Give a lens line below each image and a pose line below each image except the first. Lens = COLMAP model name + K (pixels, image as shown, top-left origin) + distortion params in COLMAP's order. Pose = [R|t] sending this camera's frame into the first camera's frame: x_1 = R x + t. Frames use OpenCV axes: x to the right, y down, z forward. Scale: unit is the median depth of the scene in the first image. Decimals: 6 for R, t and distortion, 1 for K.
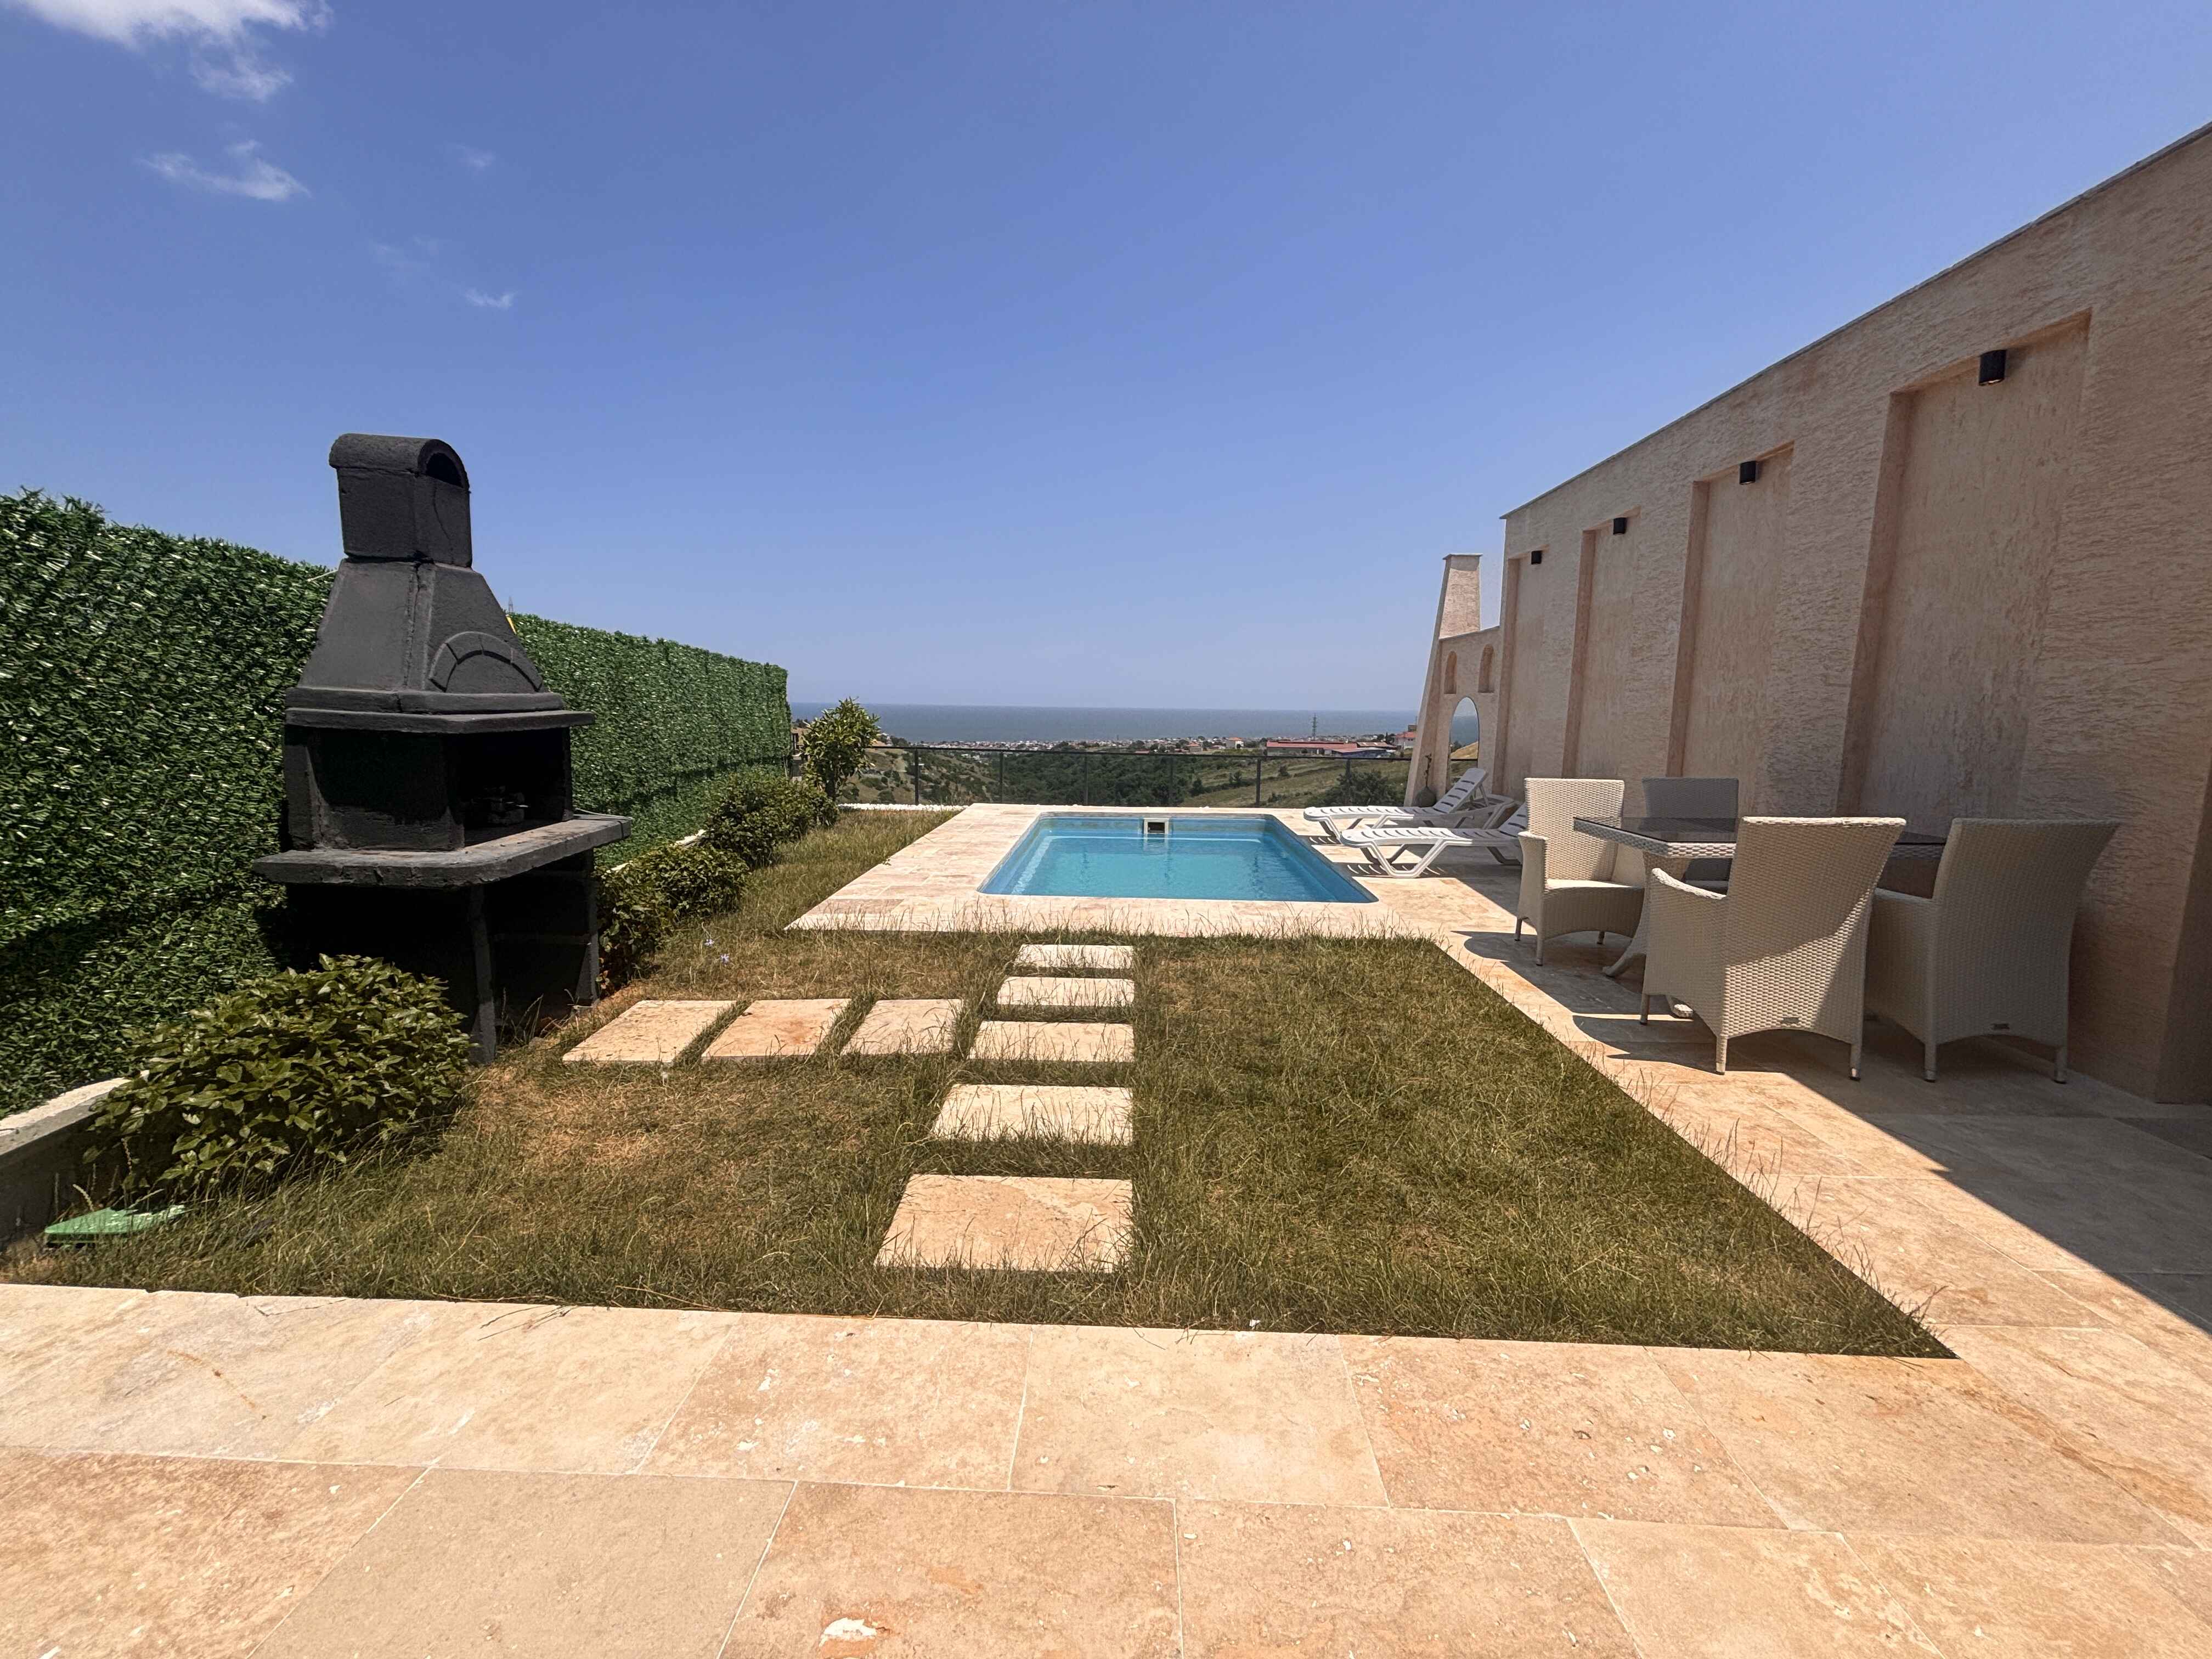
lens RADIAL K [[889.7, 0, 1106.0], [0, 889.7, 829.5], [0, 0, 1]] dist [-0.007370, 0.000472]
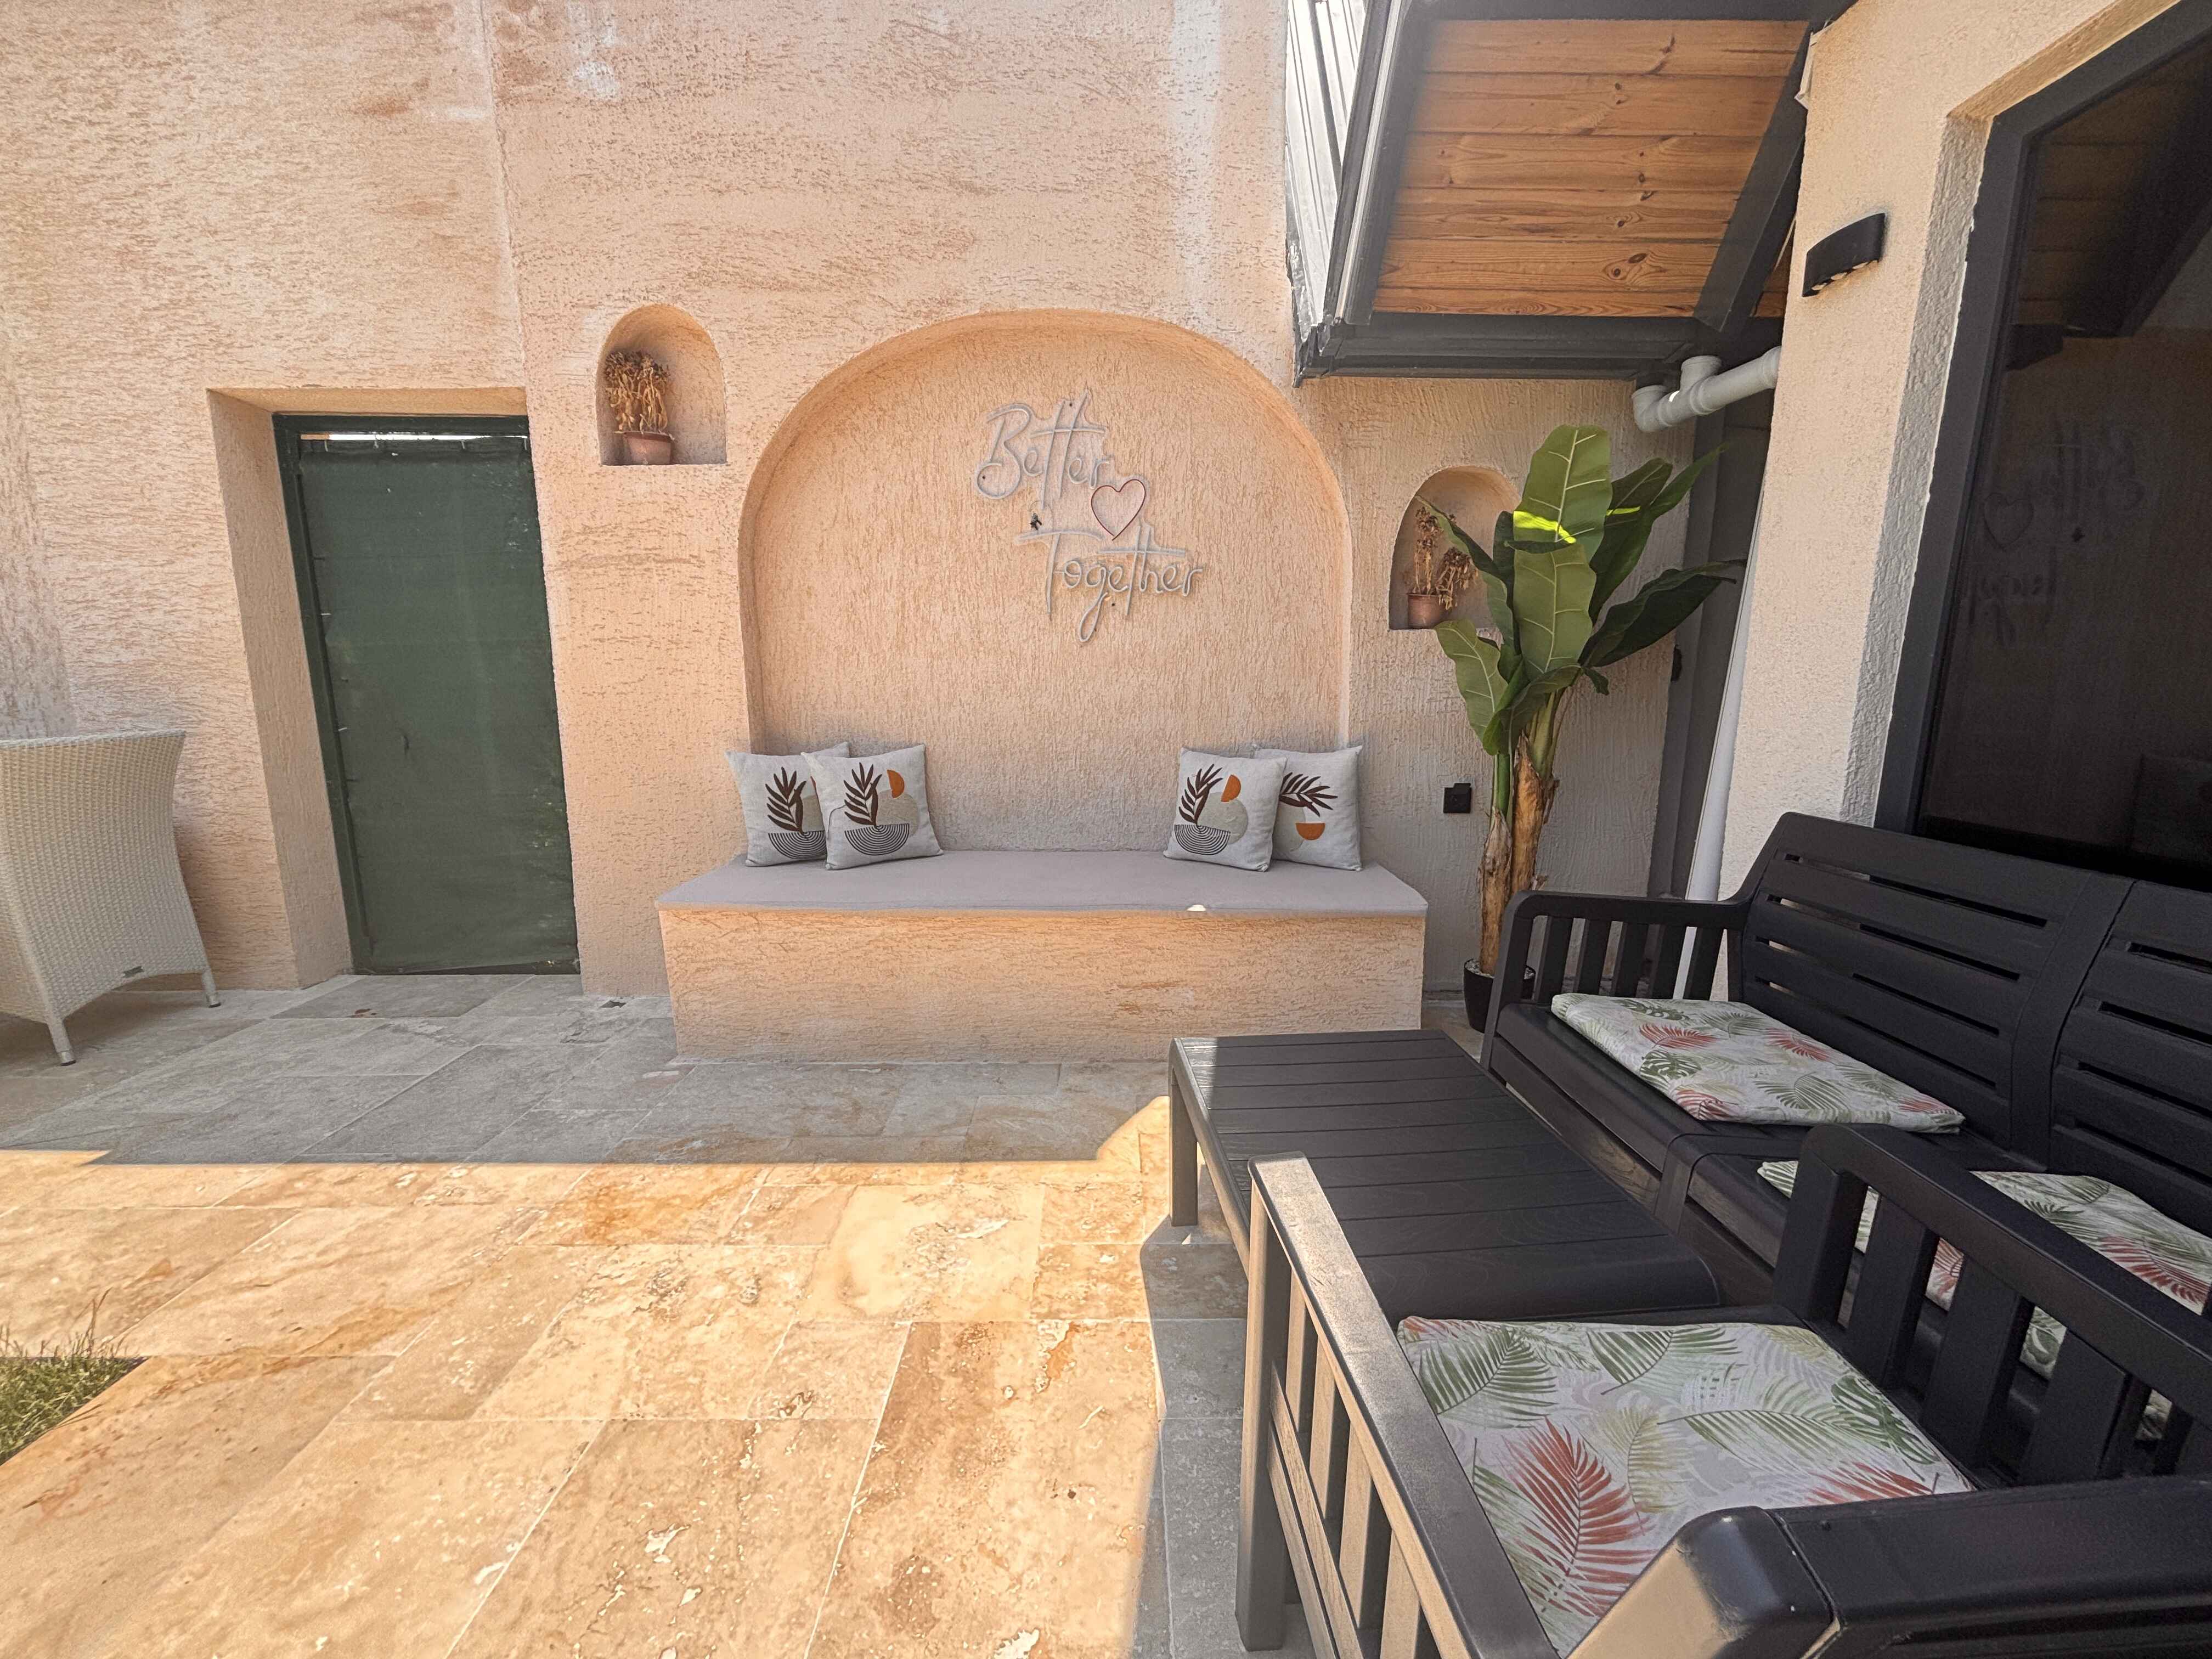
lens RADIAL K [[880.6, 0, 1101.0], [0, 880.6, 828.6], [0, 0, 1]] dist [-0.008976, 0.000860]
pose [[-0.054370, -0.176868, 0.982732, 0.175293], [0.136034, 0.973699, 0.182769, 0.076642], [-0.989211, 0.143622, -0.028880, 0.062184]]
